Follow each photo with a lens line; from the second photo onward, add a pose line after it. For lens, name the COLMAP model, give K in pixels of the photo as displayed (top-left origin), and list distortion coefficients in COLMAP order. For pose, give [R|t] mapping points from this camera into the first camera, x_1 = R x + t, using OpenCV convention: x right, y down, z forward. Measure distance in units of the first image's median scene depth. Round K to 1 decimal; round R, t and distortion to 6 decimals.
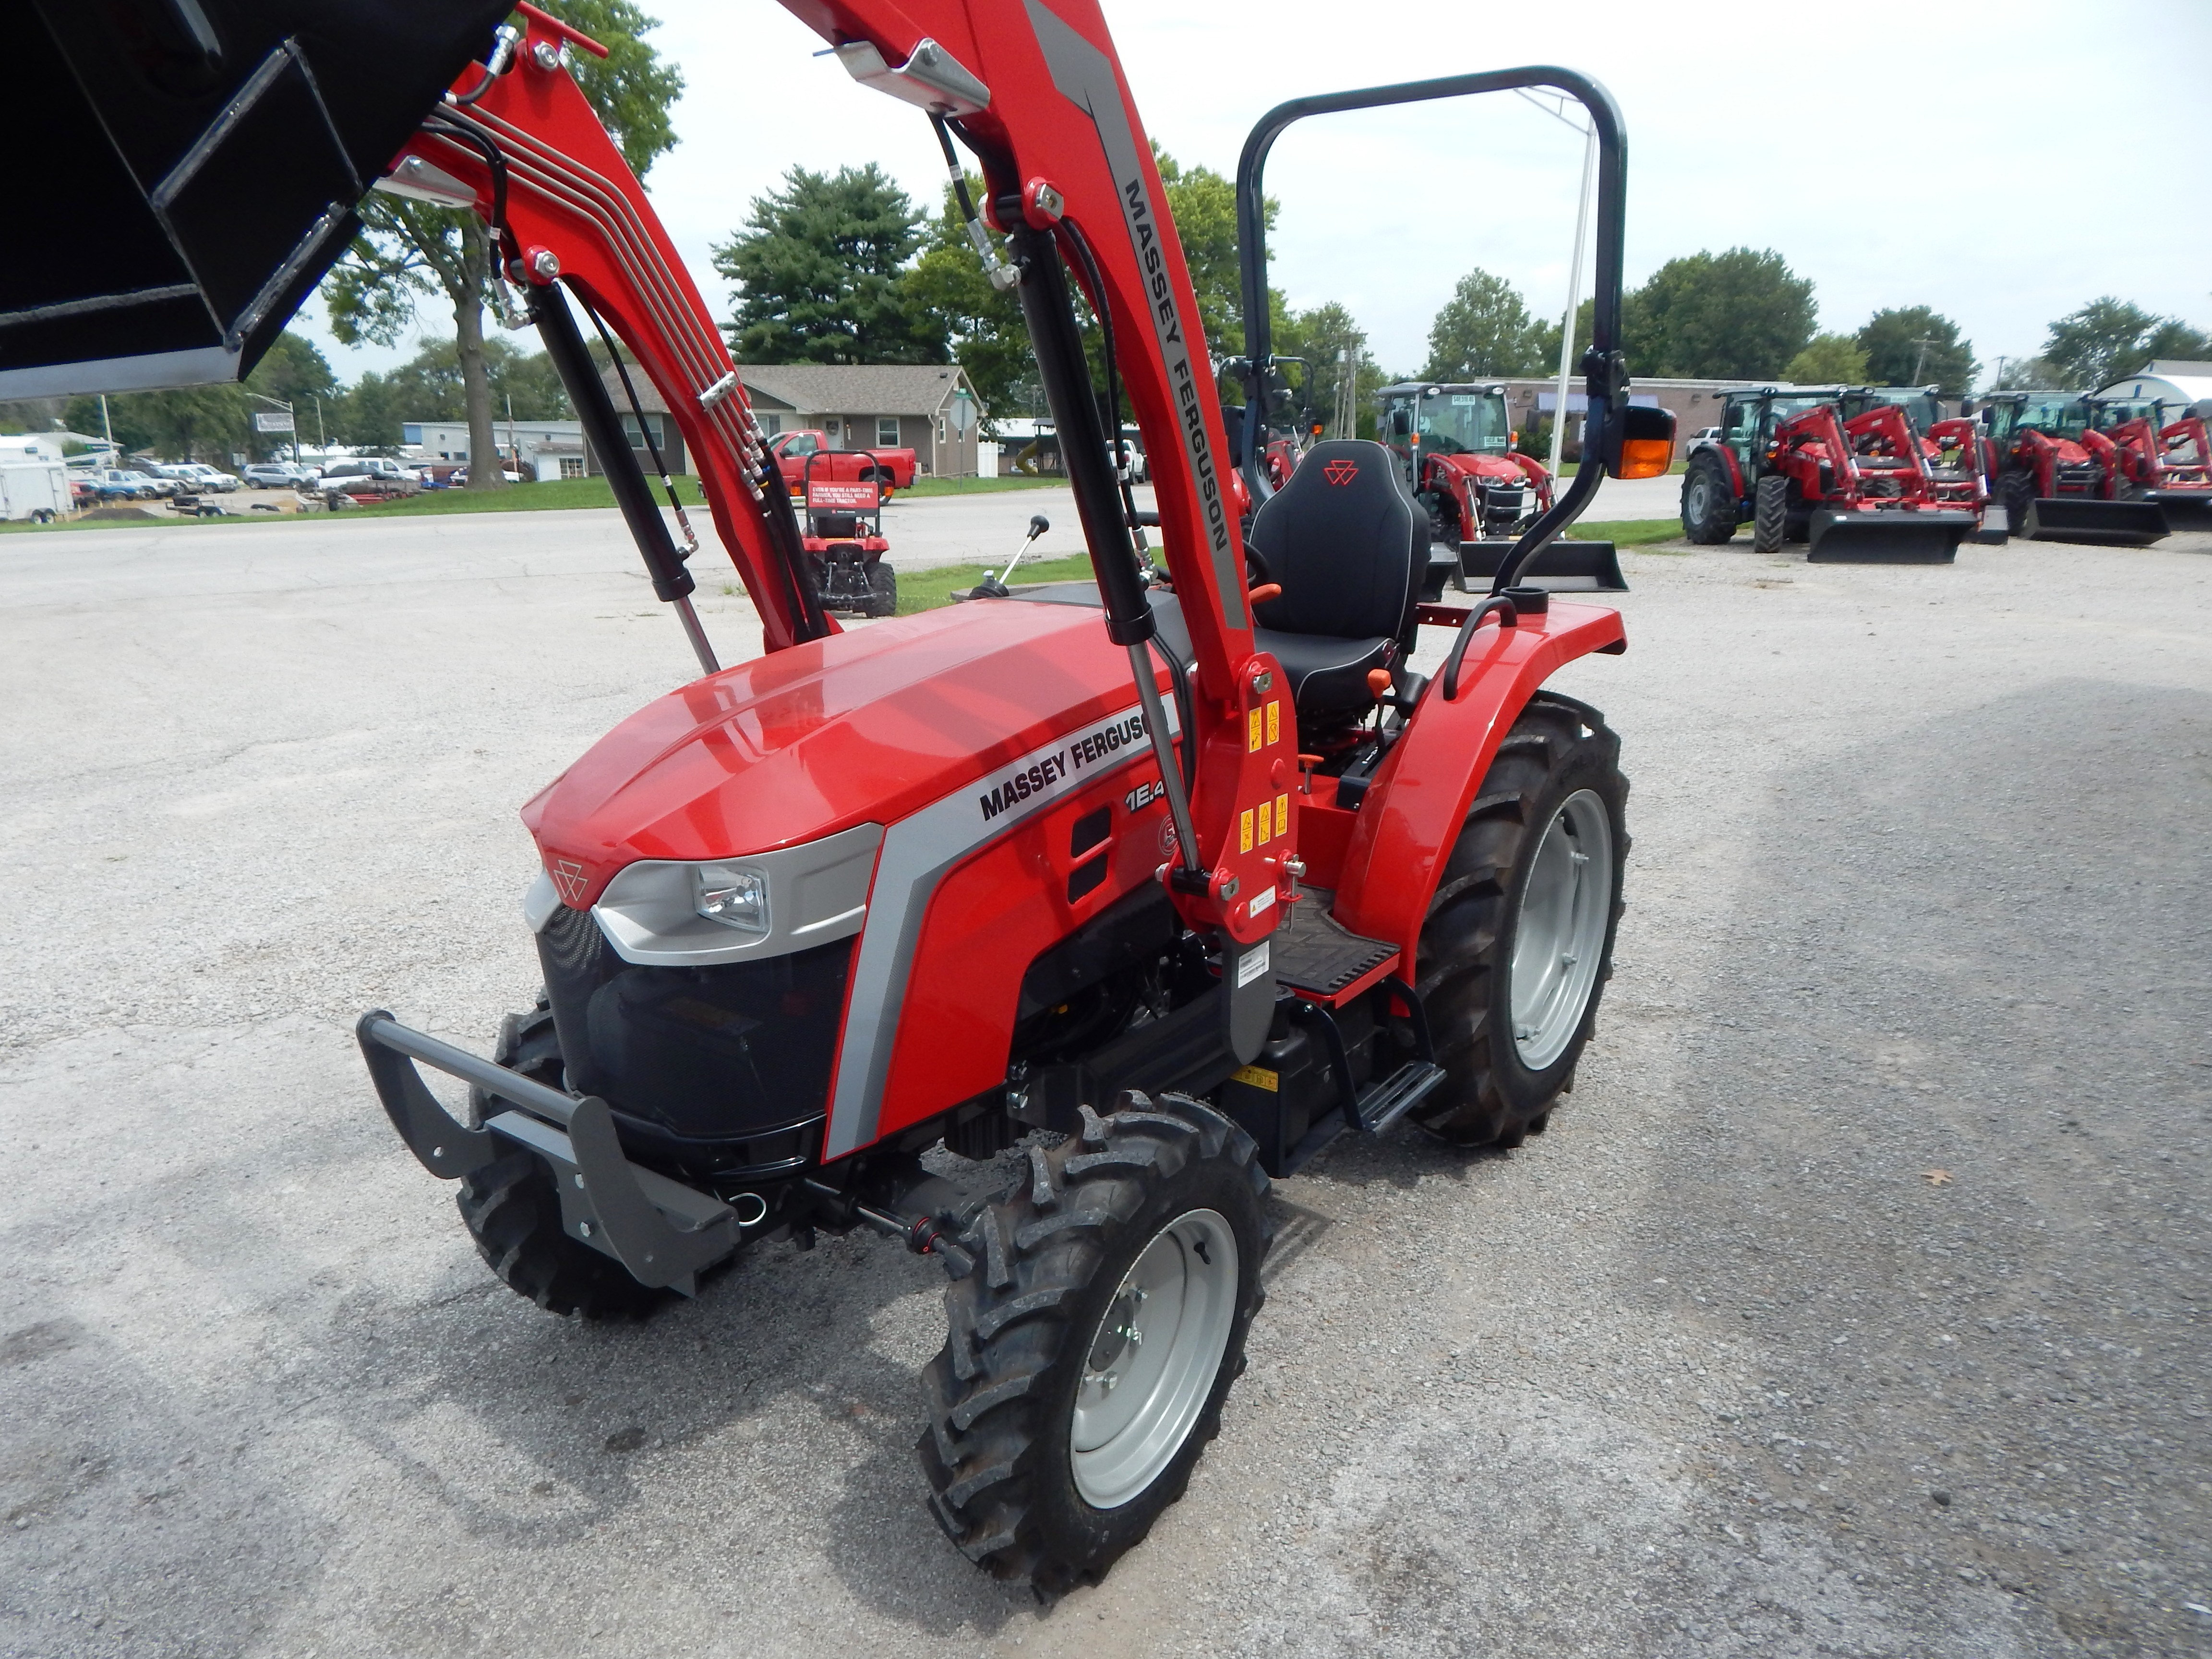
lens RADIAL K [[1461.0, 0, 1106.9], [0, 1461.0, 836.8], [0, 0, 1]] dist [-0.000722, -0.002076]
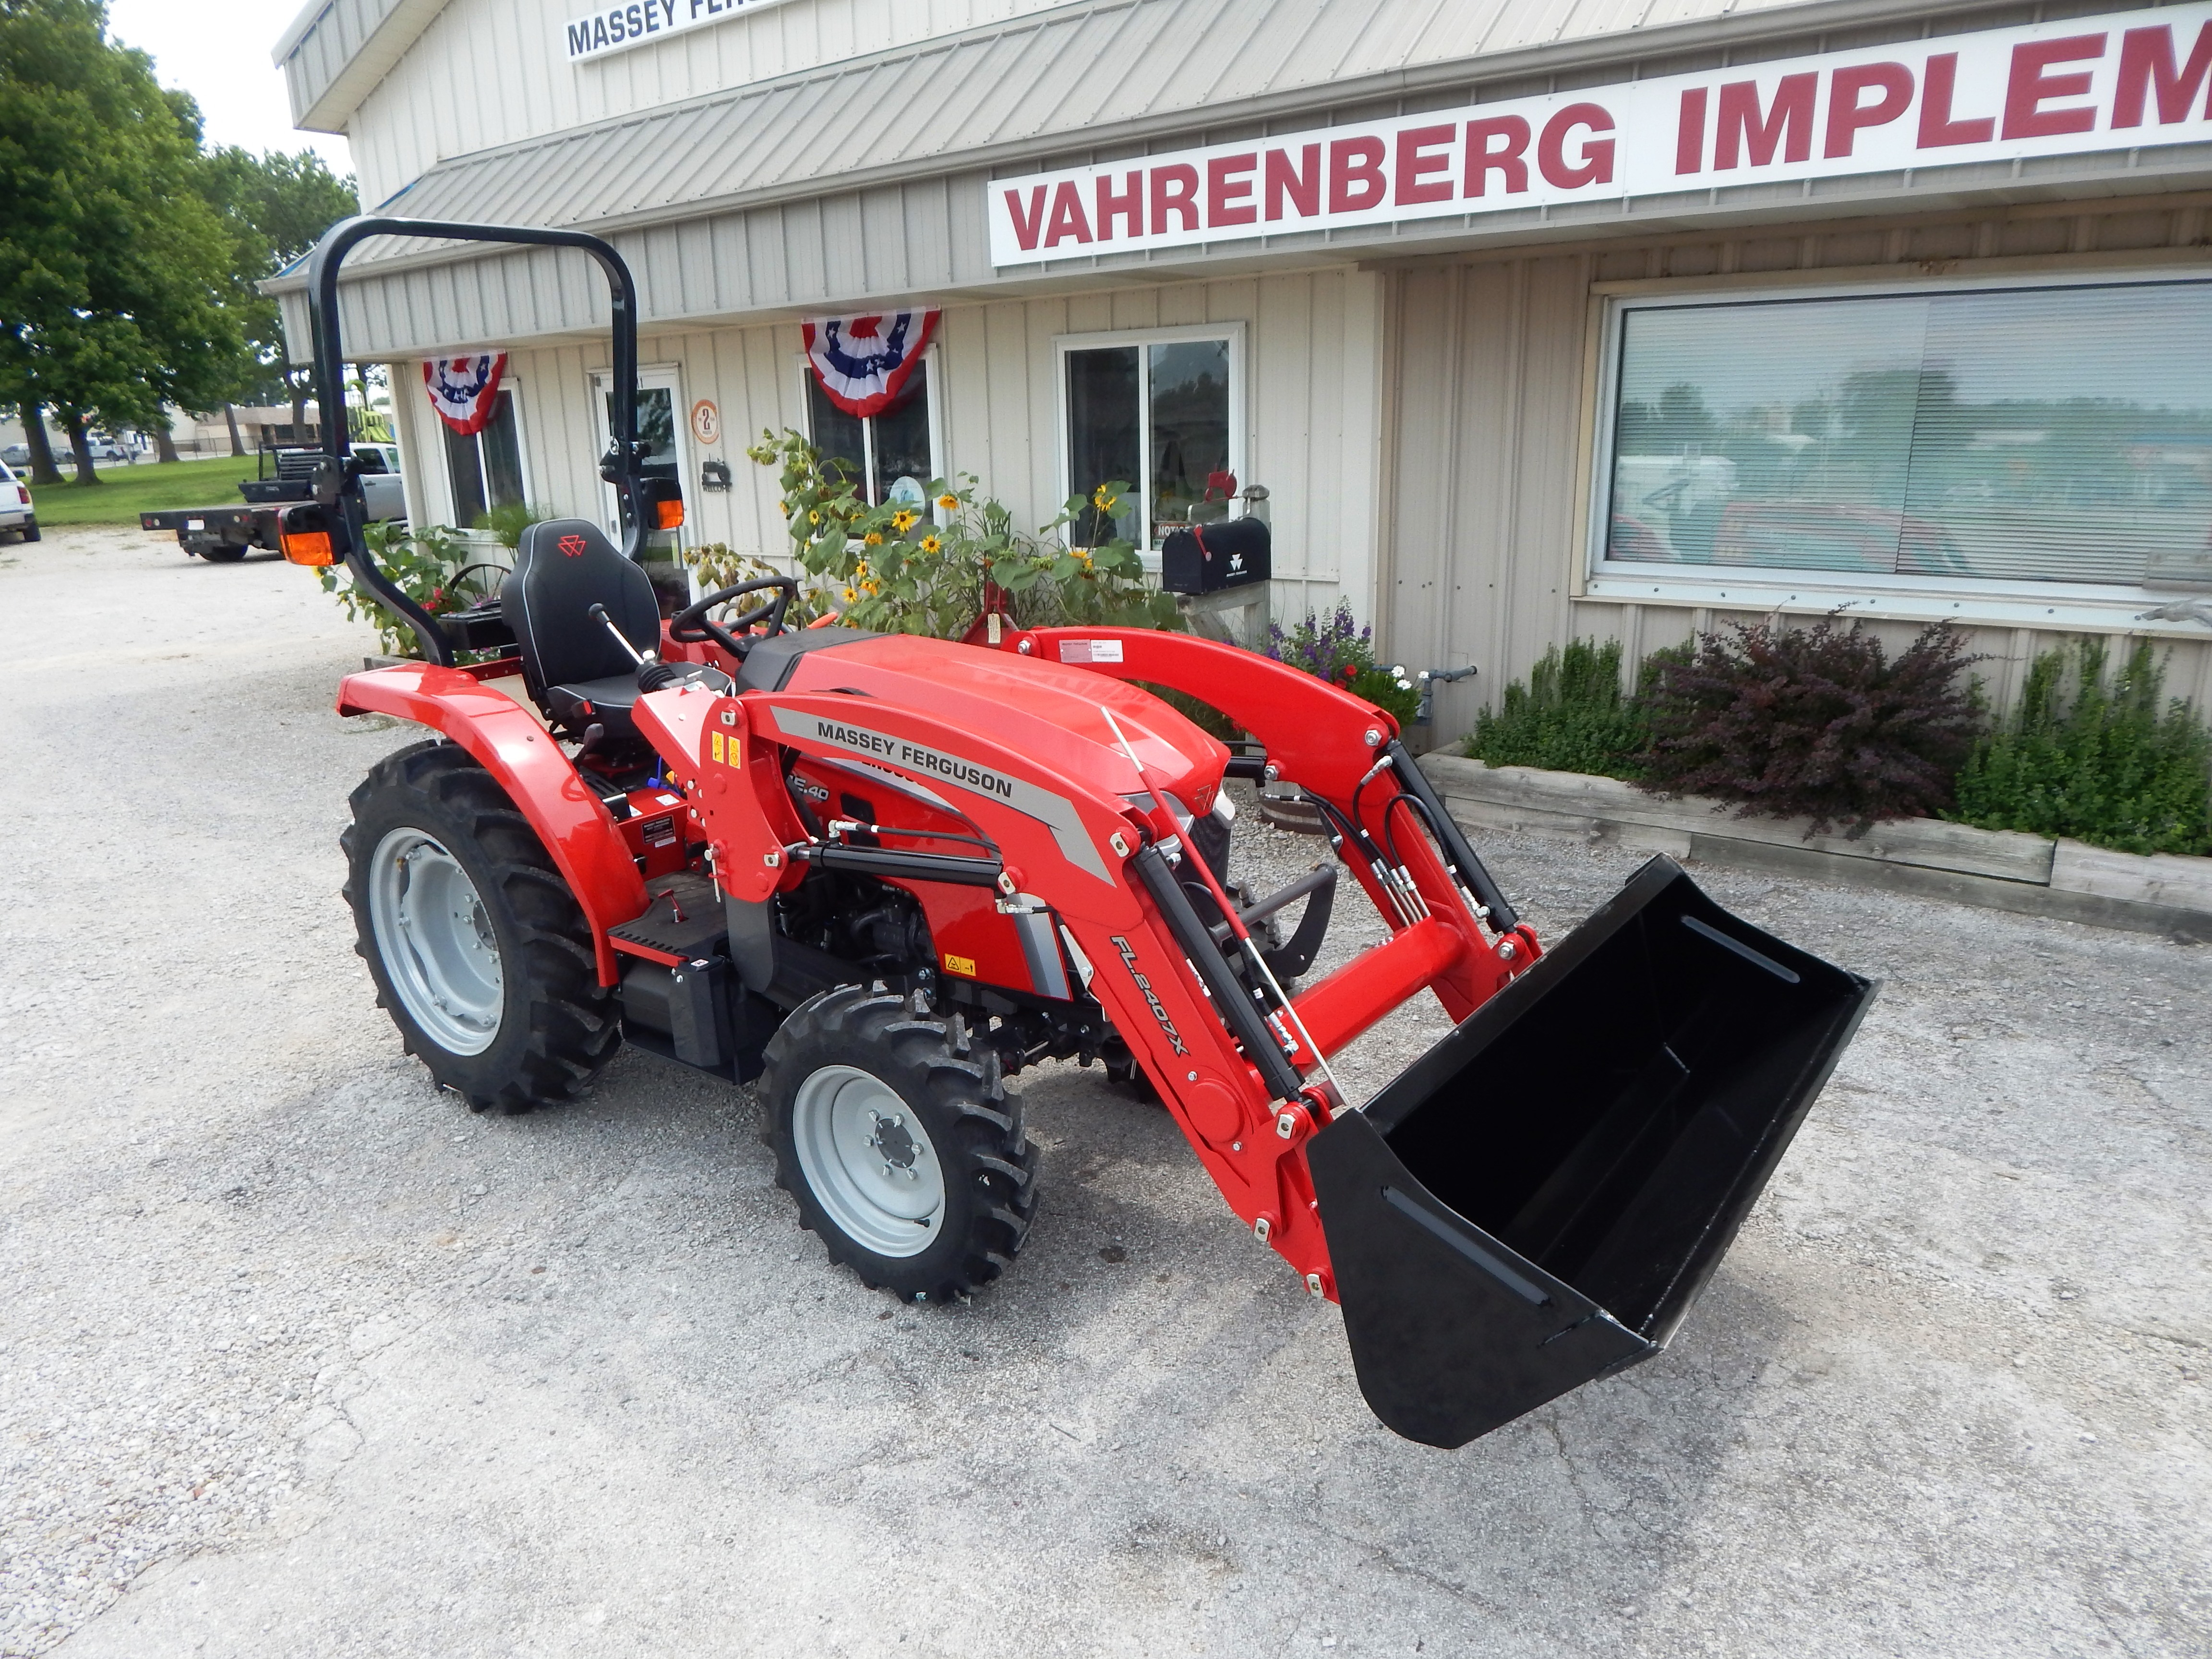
lens RADIAL K [[1461.0, 0, 1104.9], [0, 1461.0, 819.7], [0, 0, 1]] dist [-0.000722, -0.002076]
pose [[0.021240, -0.296161, 0.954902, -0.215043], [0.317141, 0.907786, 0.274493, -0.047445], [-0.948141, 0.297008, 0.113206, 0.103913]]
